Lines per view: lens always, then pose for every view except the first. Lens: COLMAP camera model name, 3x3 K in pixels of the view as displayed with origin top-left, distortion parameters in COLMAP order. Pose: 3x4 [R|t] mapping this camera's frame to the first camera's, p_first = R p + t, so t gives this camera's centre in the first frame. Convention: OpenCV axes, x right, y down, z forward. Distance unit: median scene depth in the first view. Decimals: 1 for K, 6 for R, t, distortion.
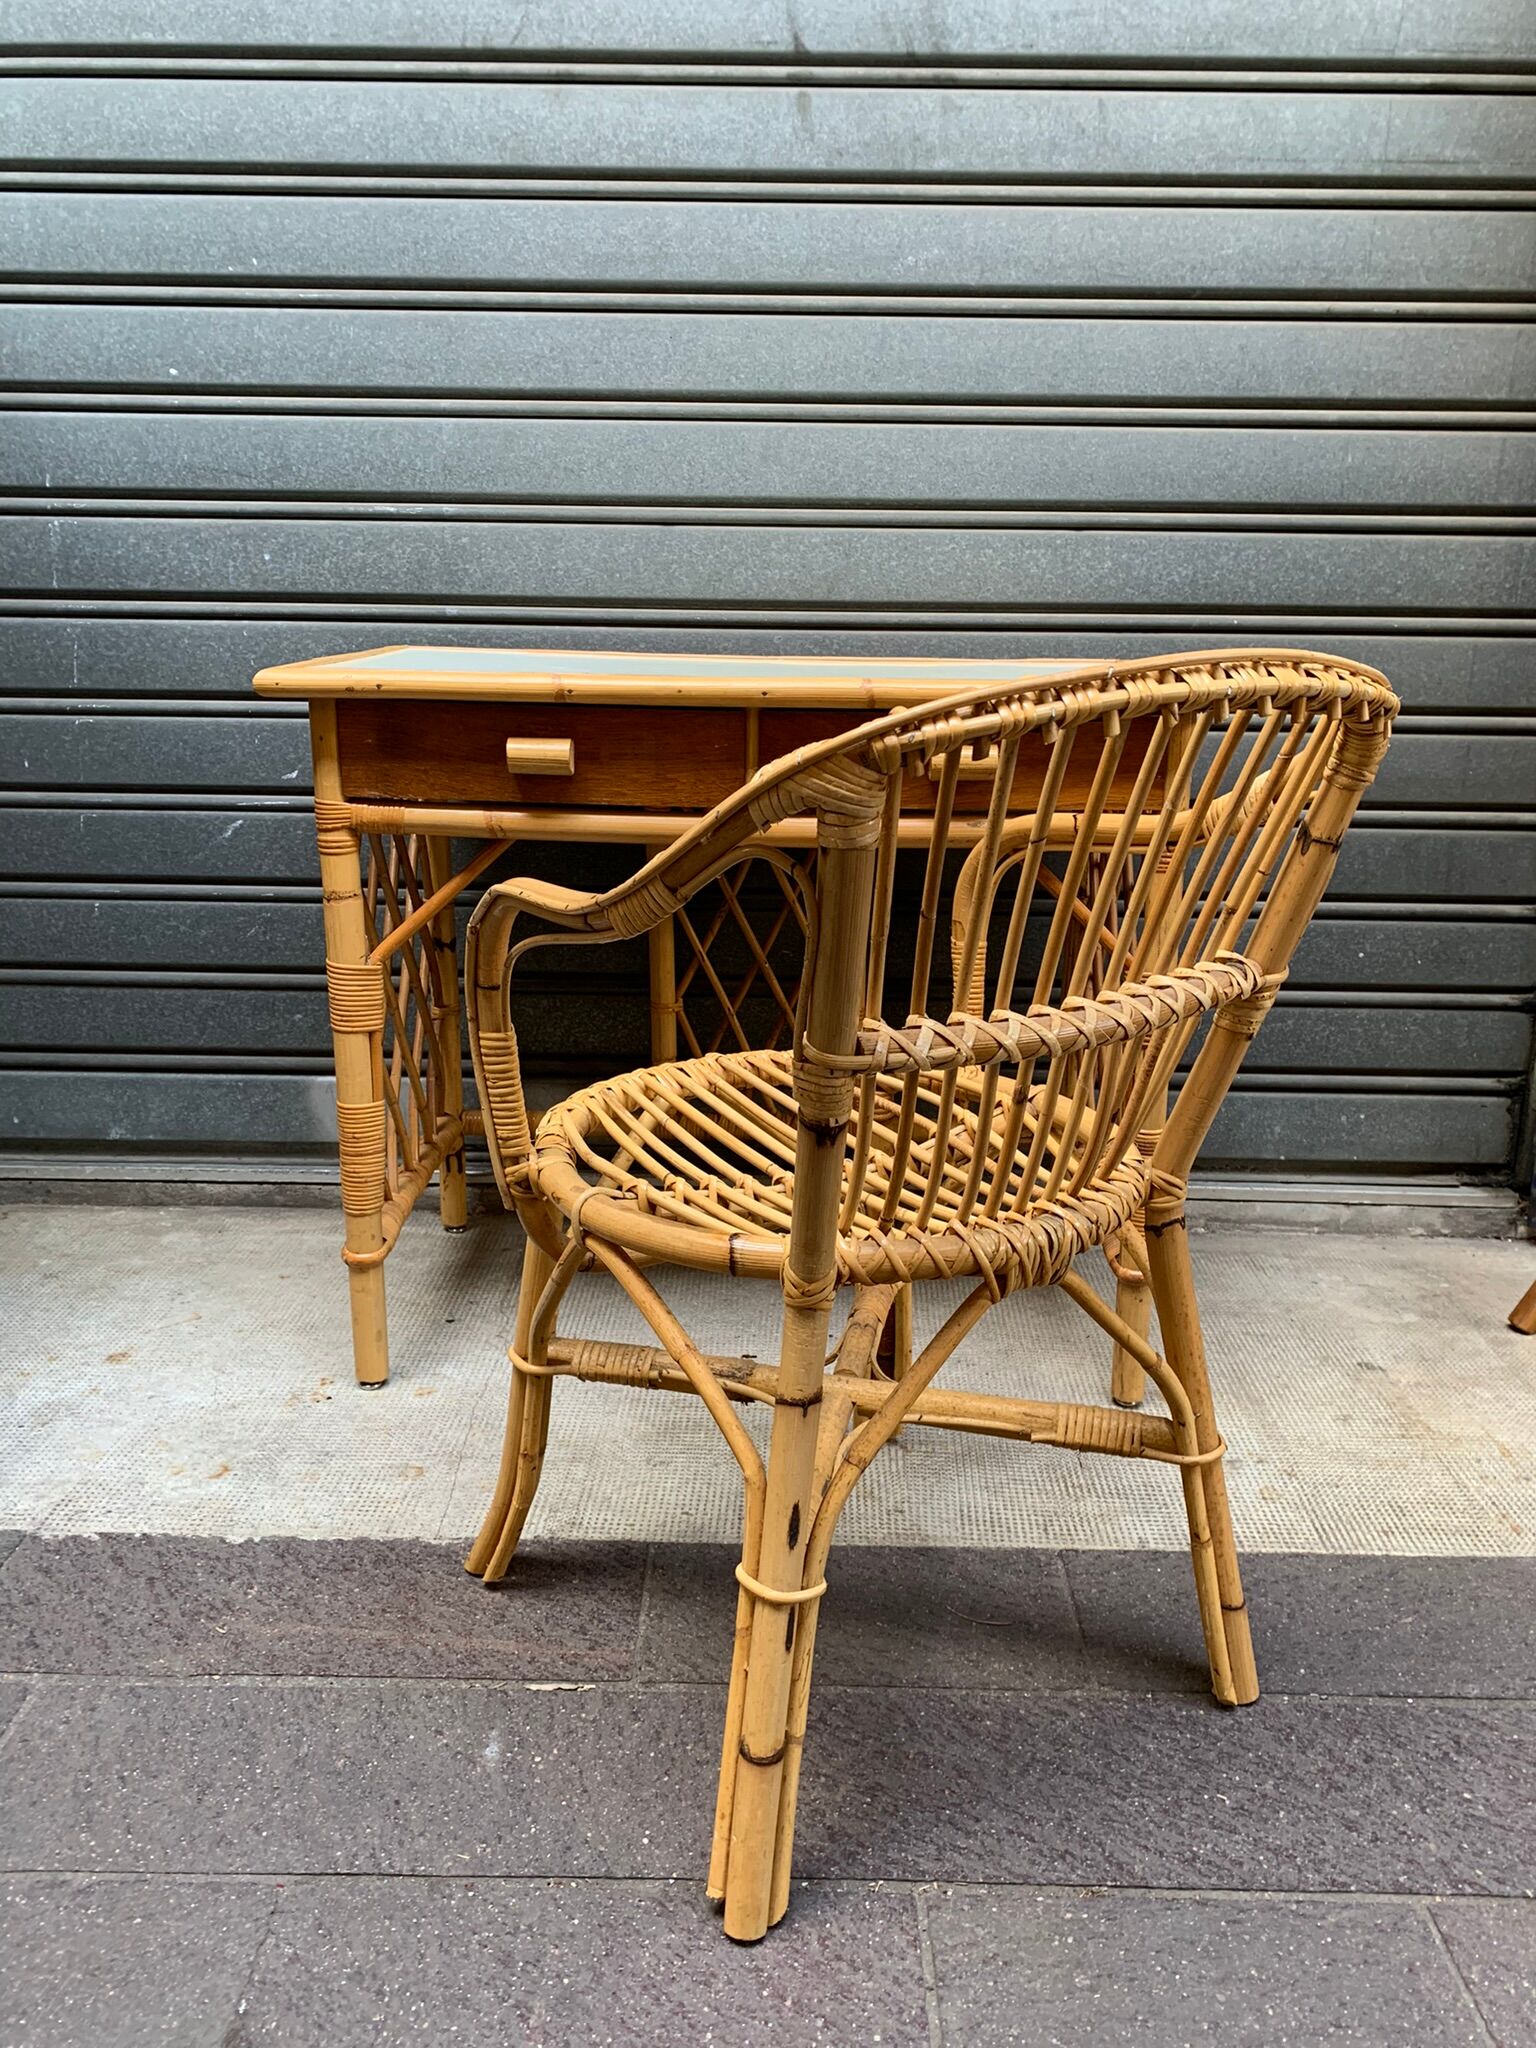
lens RADIAL K [[1575.3, 0, 776.6], [0, 1575.3, 1037.1], [0, 0, 1]] dist [0.009227, -0.005146]
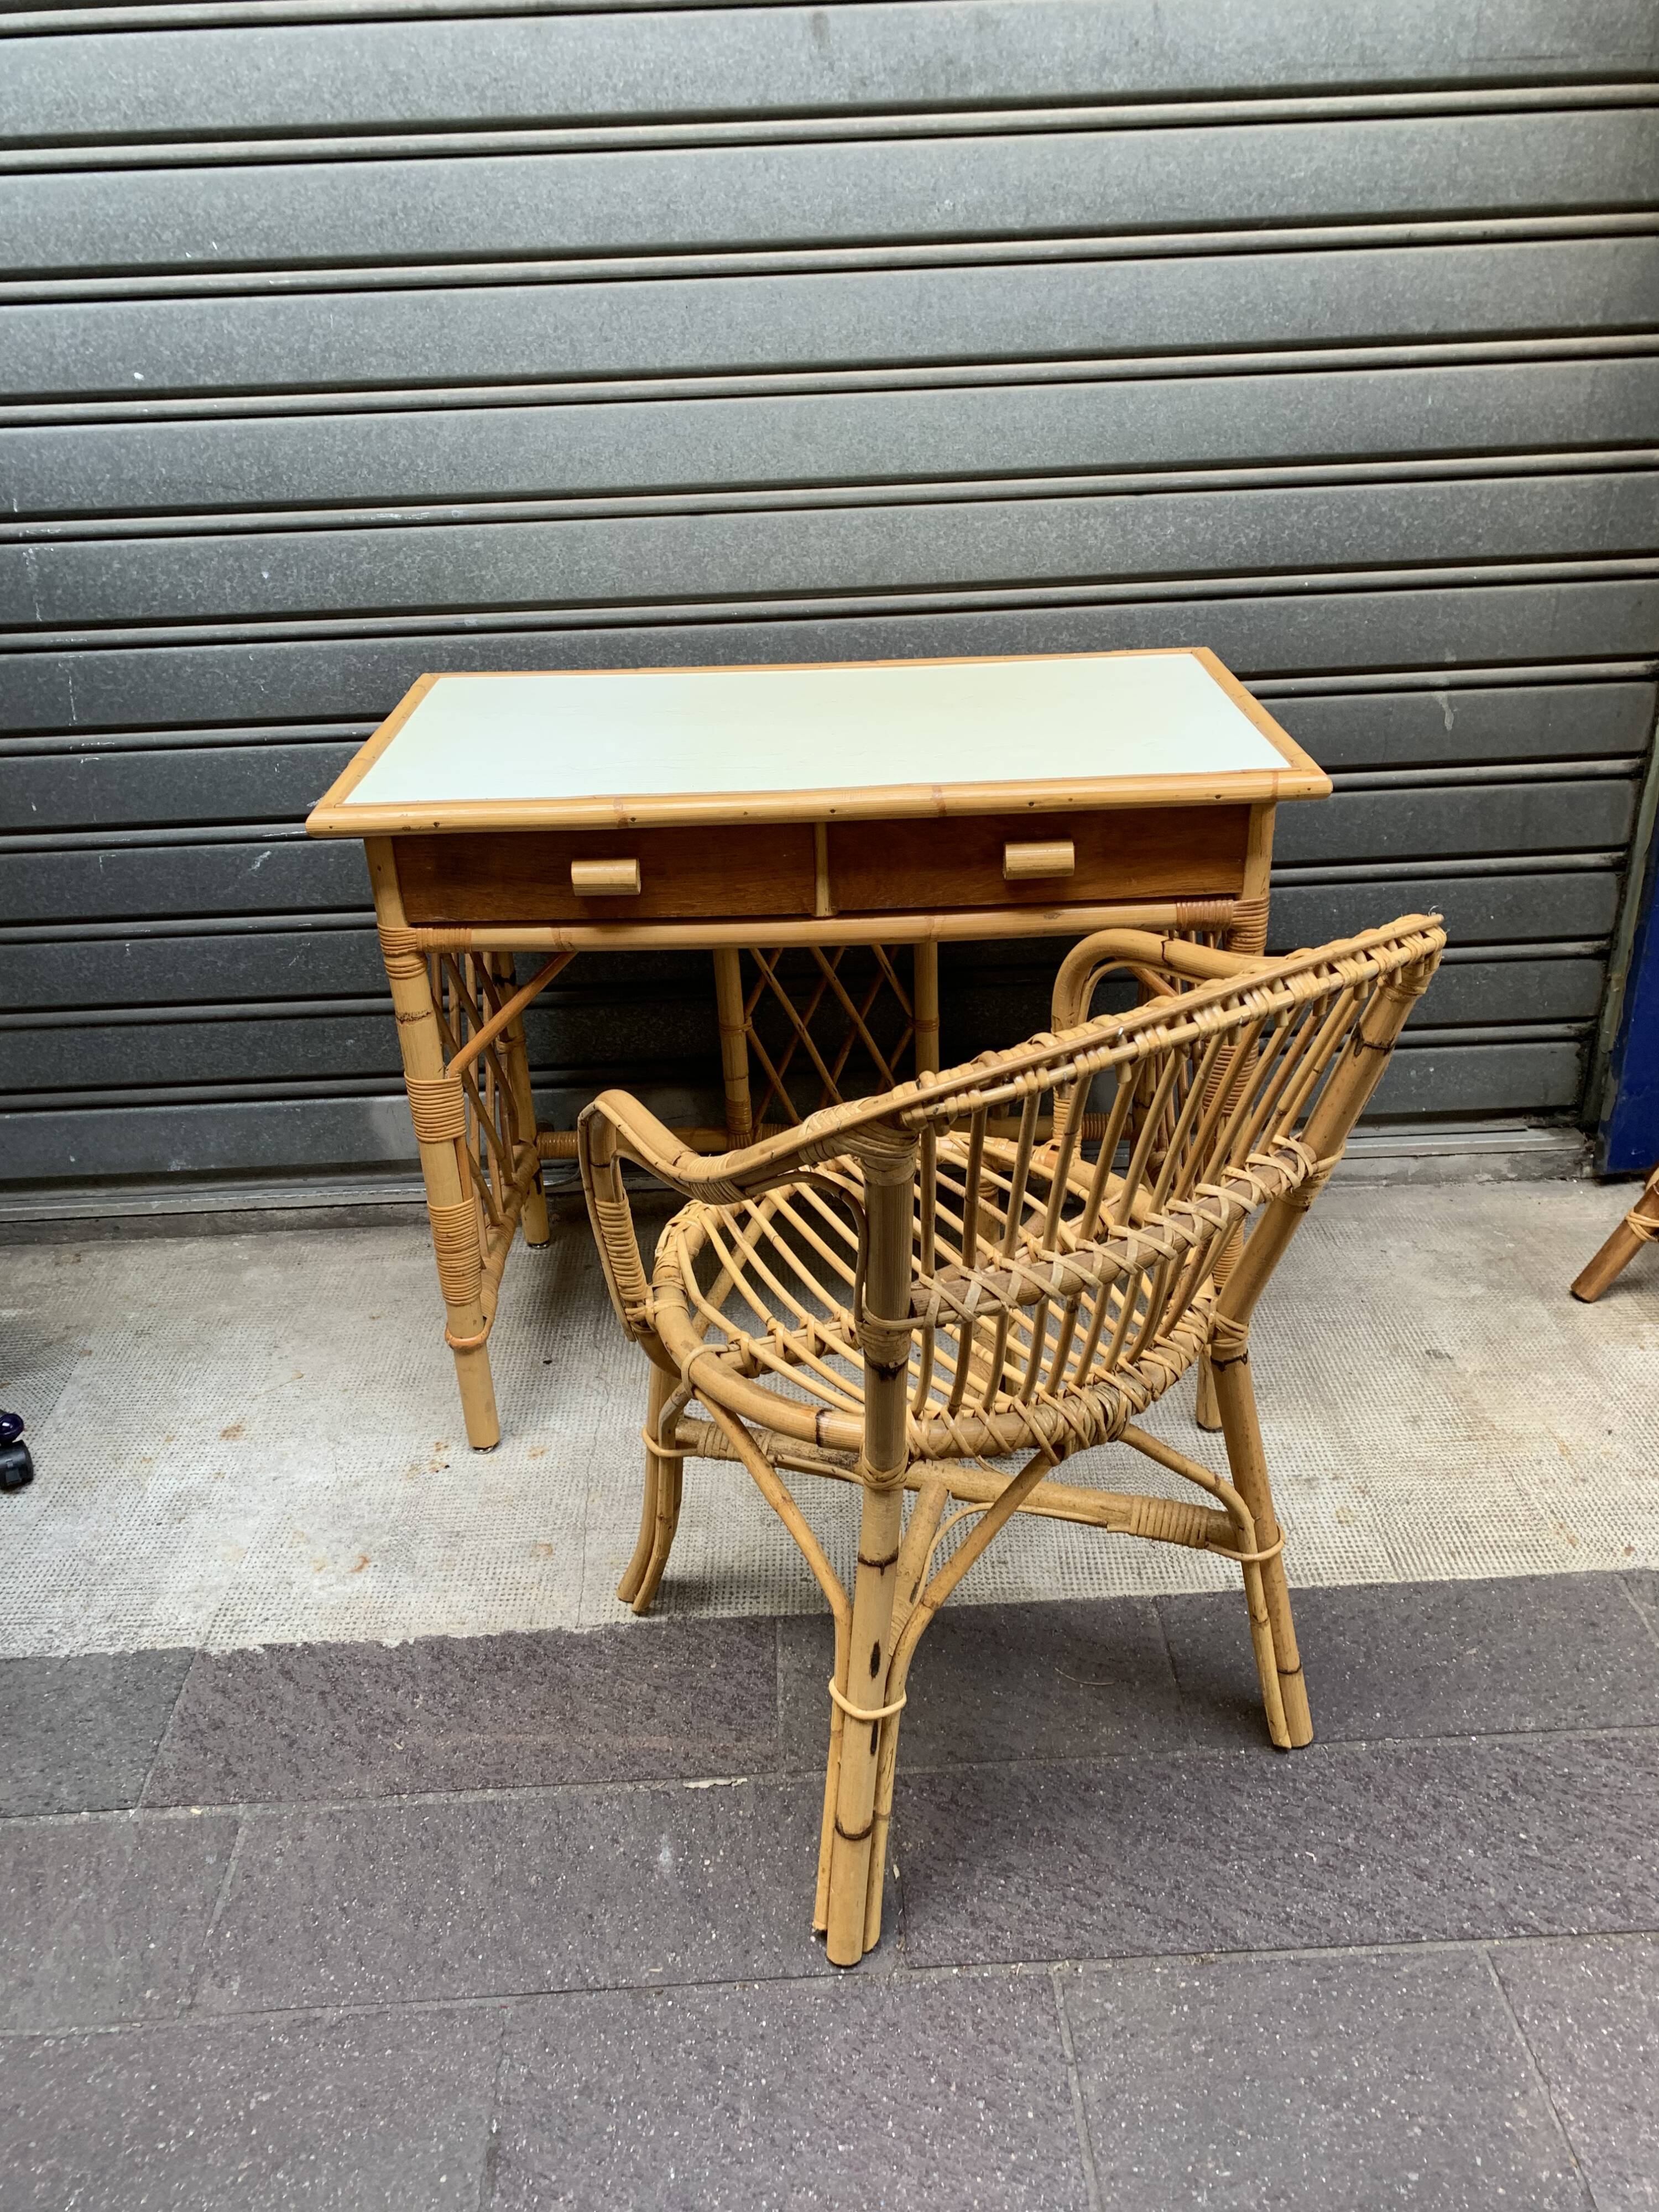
lens RADIAL K [[1701.5, 0, 831.5], [0, 1701.5, 1109.5], [0, 0, 1]] dist [0.009227, -0.005146]
pose [[0.997841, -0.063670, 0.016132, -0.029304], [0.059011, 0.976887, 0.205451, -0.191126], [-0.028840, -0.204055, 0.978535, -0.052067]]
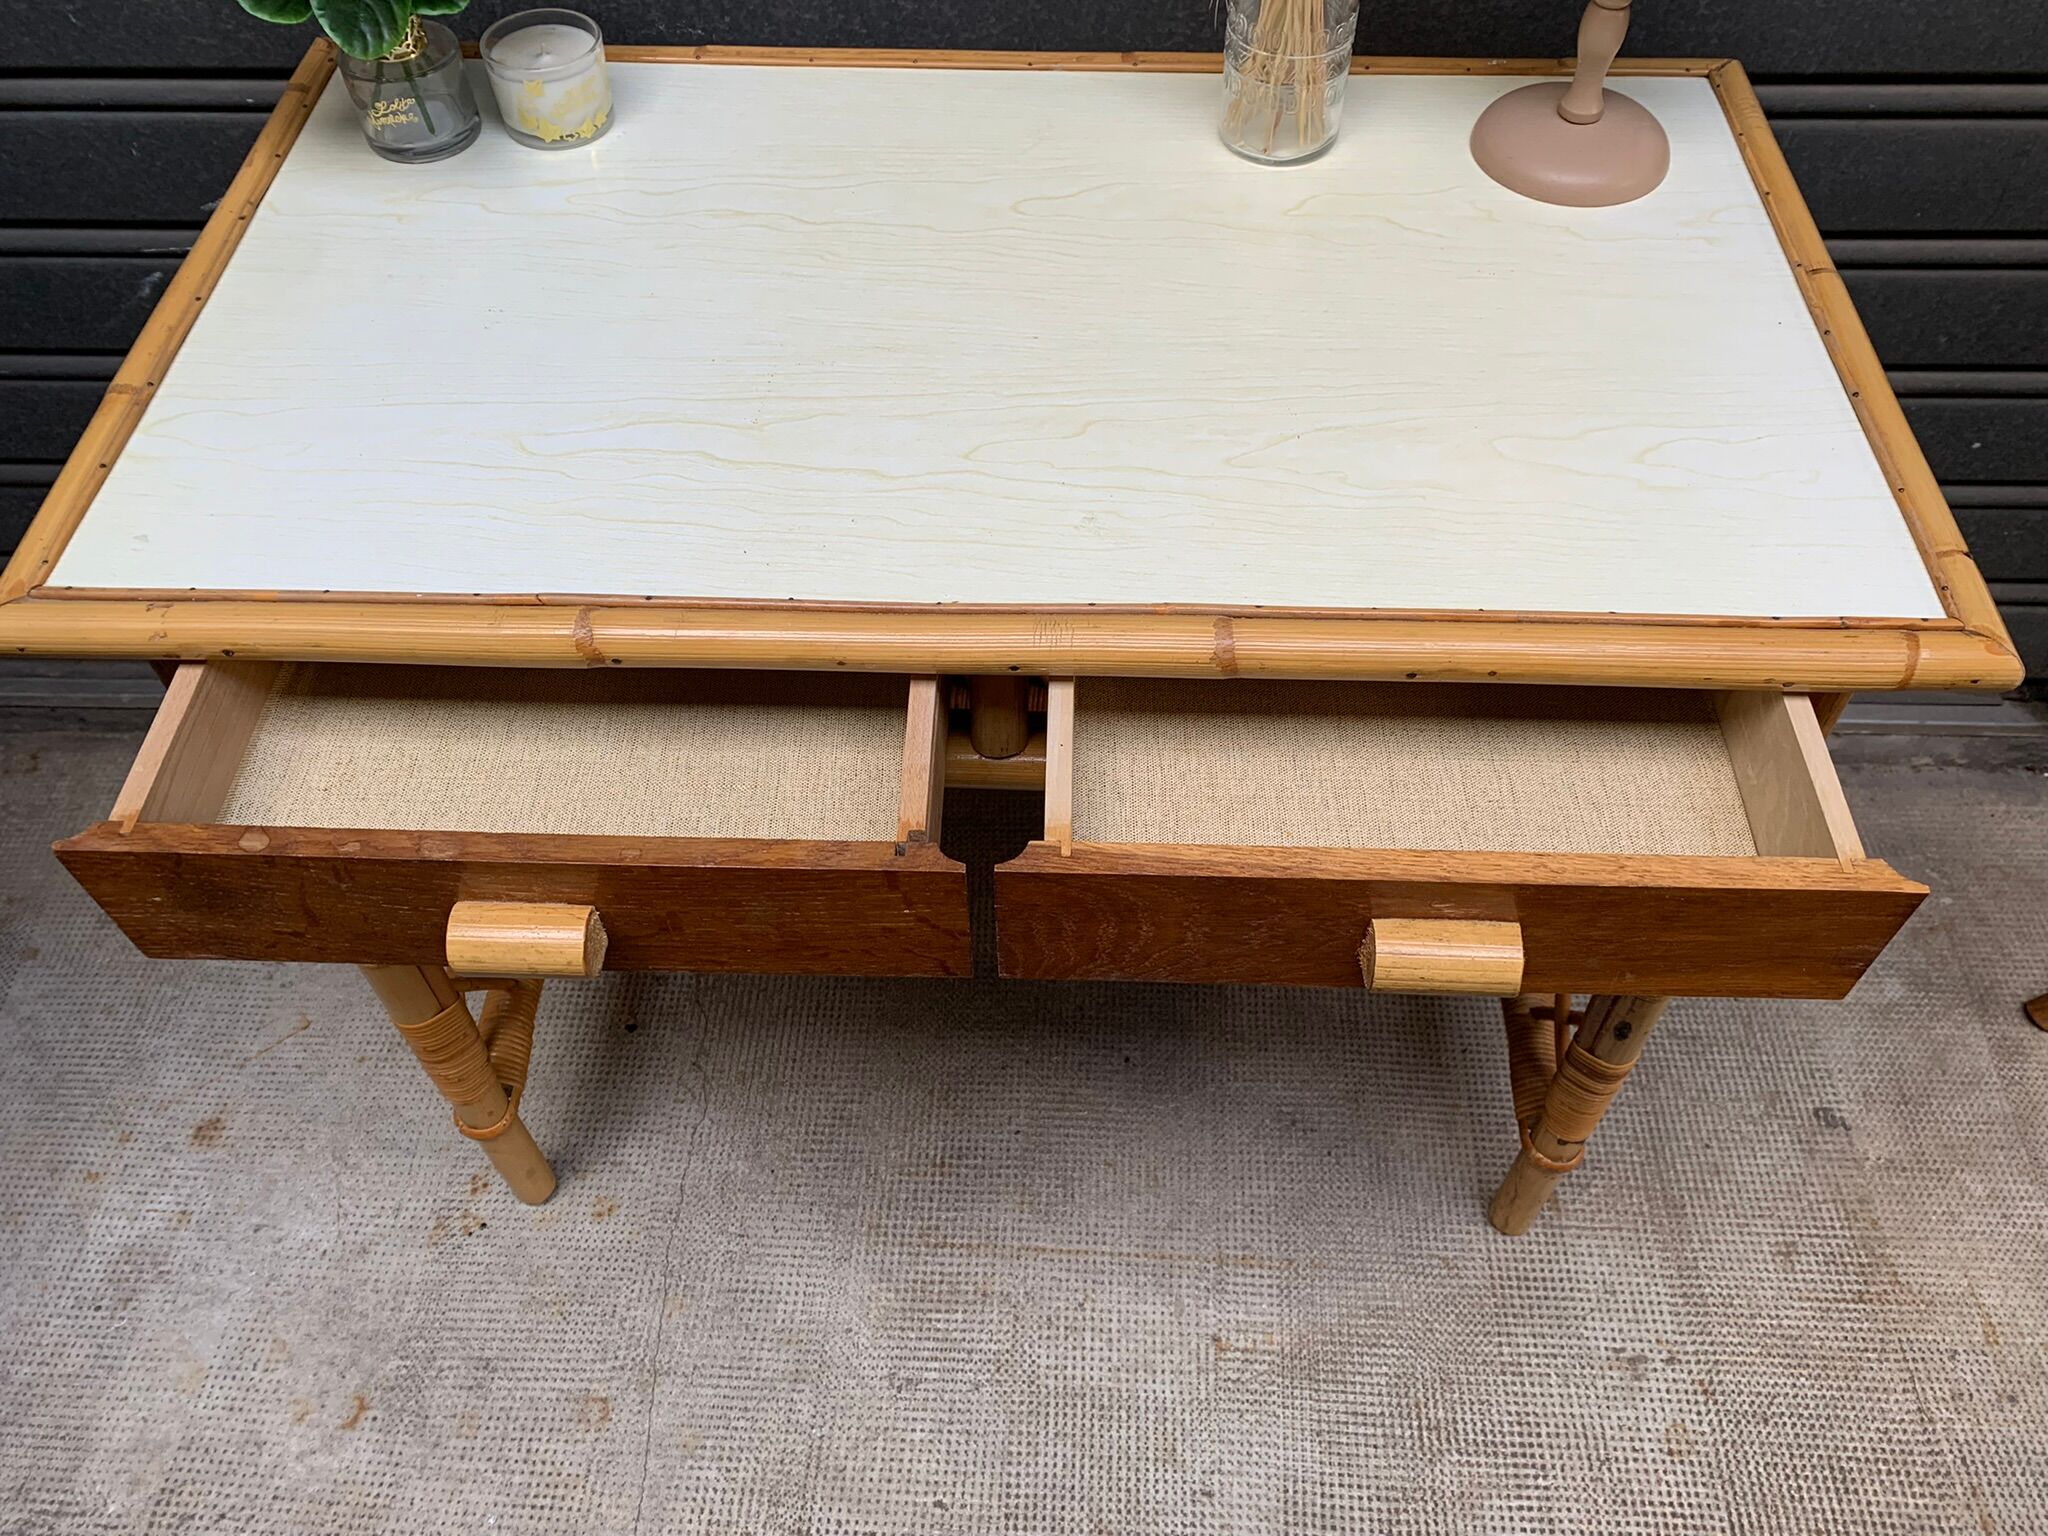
lens RADIAL K [[1575.3, 0, 1040.5], [0, 1575.3, 757.4], [0, 0, 1]] dist [0.009227, -0.005146]
pose [[0.999748, 0.000138, -0.022446, 0.008836], [0.013173, 0.806087, 0.591650, -0.367399], [0.018175, -0.591797, 0.805882, 0.449118]]
